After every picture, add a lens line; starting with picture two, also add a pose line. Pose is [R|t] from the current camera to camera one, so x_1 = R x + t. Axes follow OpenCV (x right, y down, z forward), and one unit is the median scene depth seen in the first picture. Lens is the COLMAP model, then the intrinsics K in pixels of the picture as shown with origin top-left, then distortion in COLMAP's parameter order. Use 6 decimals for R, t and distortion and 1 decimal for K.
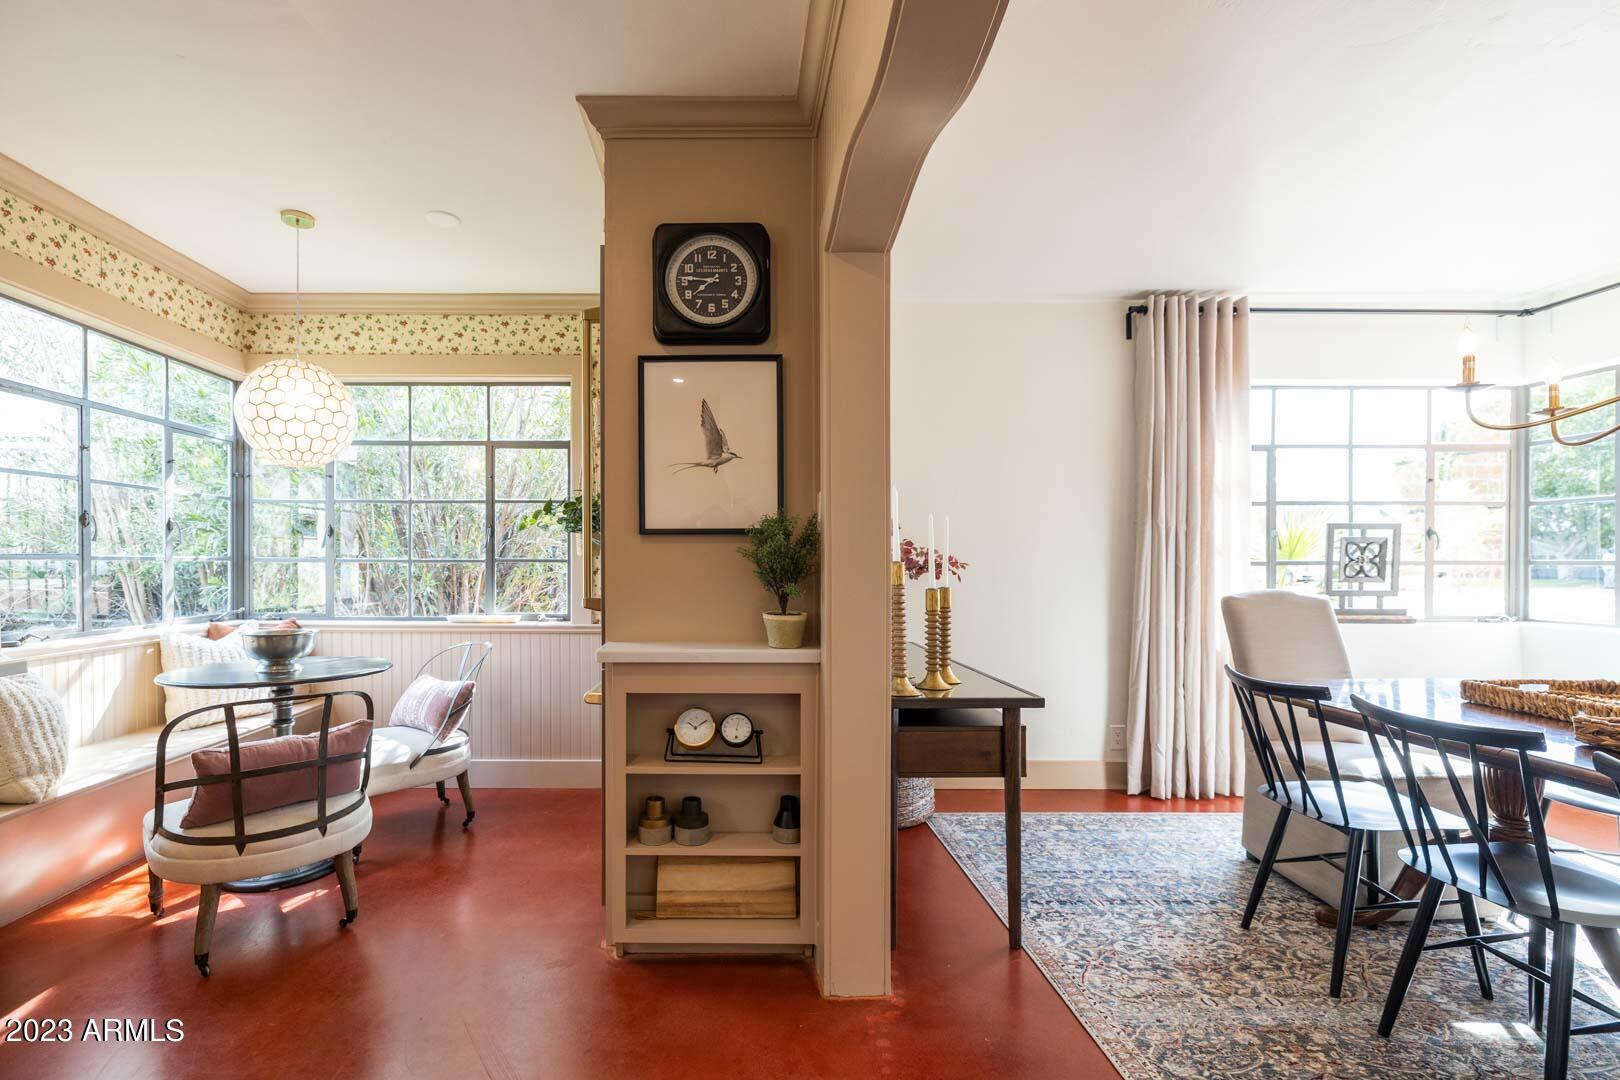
lens RADIAL K [[712.1, 0, 734.3], [0, 712.1, 563.0], [0, 0, 1]] dist [0.002246, -0.000476]
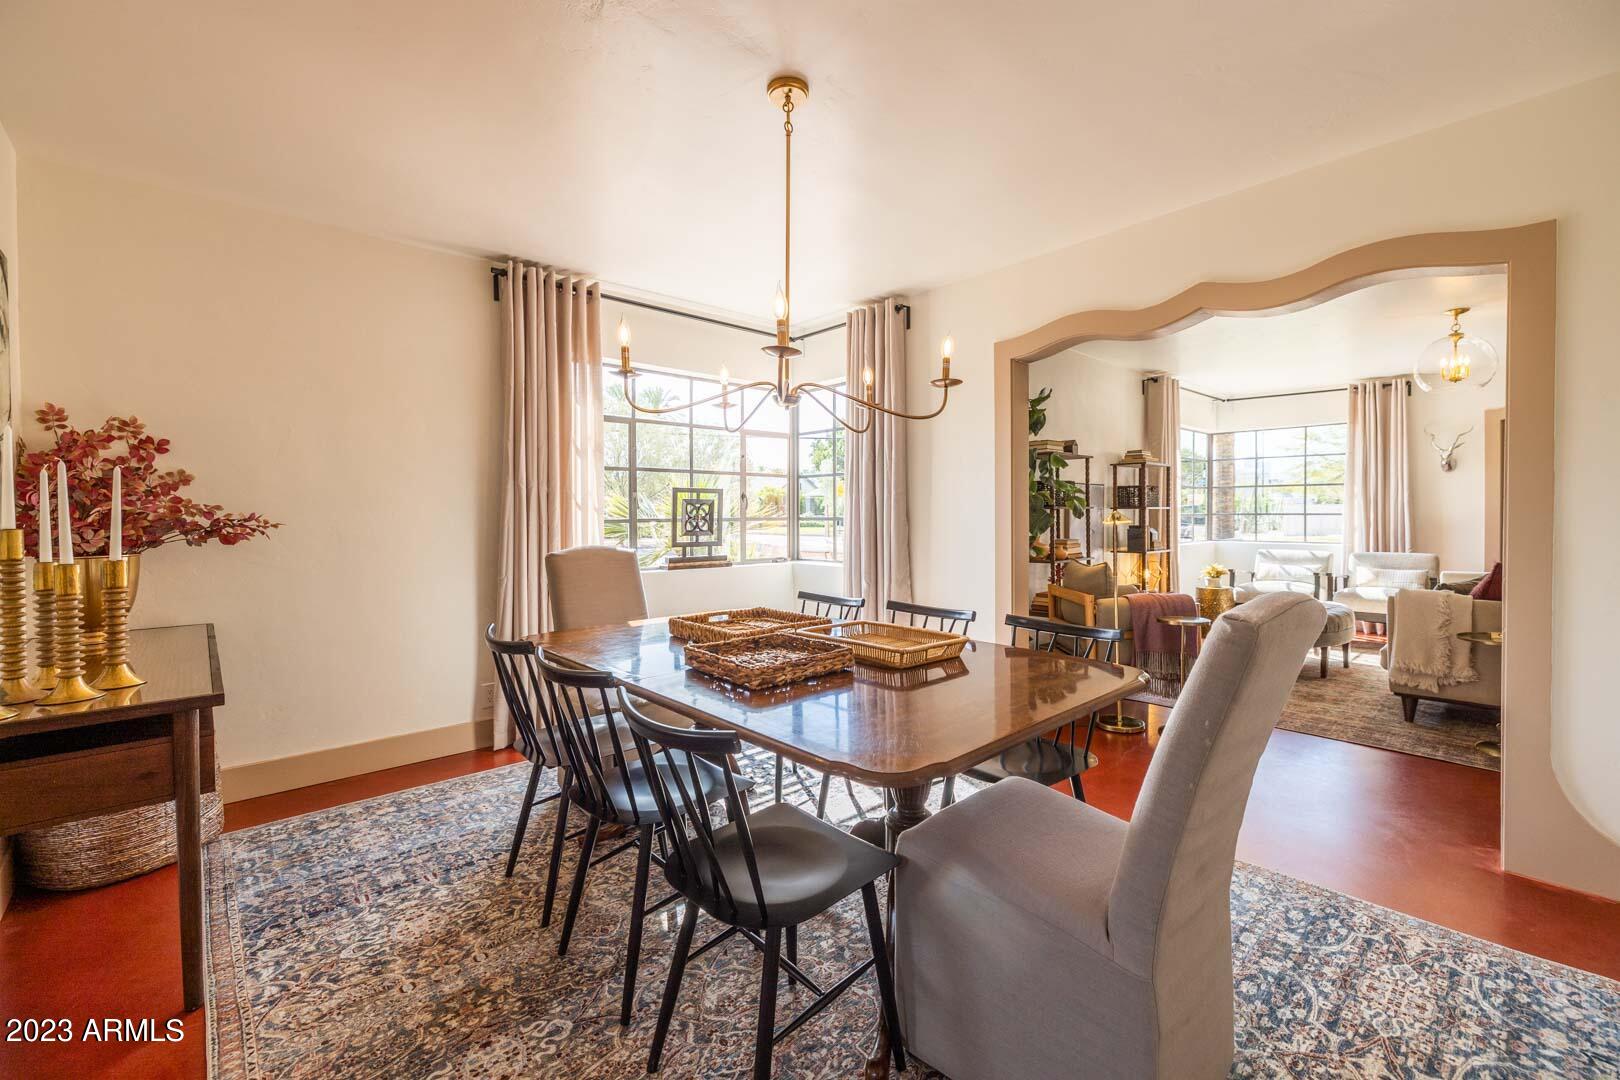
lens RADIAL K [[678.1, 0, 807.8], [0, 678.1, 525.0], [0, 0, 1]] dist [0.000649, -0.000757]
pose [[0.746855, -0.013684, 0.664847, 0.389343], [0.007314, 0.999897, 0.012364, -0.007229], [-0.664947, -0.004372, 0.746878, -0.022864]]
